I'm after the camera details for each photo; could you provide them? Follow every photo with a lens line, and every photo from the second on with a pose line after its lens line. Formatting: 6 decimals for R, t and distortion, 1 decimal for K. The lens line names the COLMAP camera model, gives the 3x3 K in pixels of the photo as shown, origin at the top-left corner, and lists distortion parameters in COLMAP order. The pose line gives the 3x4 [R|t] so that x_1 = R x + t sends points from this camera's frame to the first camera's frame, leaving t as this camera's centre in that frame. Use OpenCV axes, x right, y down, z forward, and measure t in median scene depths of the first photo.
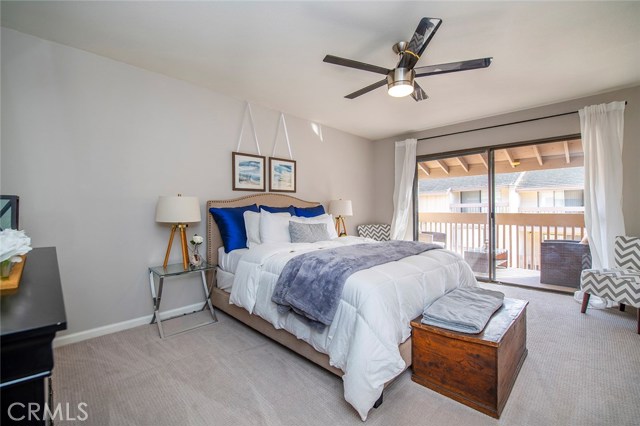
lens RADIAL K [[278.2, 0, 321.2], [0, 278.2, 211.2], [0, 0, 1]] dist [-0.000518, -0.000789]
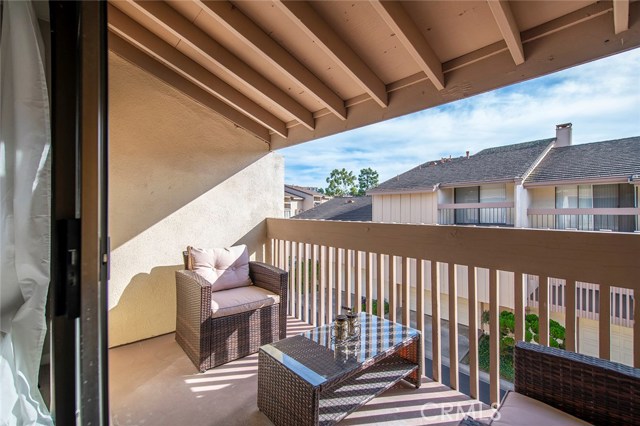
lens RADIAL K [[278.2, 0, 321.2], [0, 278.2, 211.2], [0, 0, 1]] dist [-0.000518, -0.000789]
pose [[0.998562, 0.003925, -0.053457, 0.190107], [-0.004088, 0.999987, -0.002941, -0.002868], [0.053445, 0.003155, 0.998566, 0.221404]]
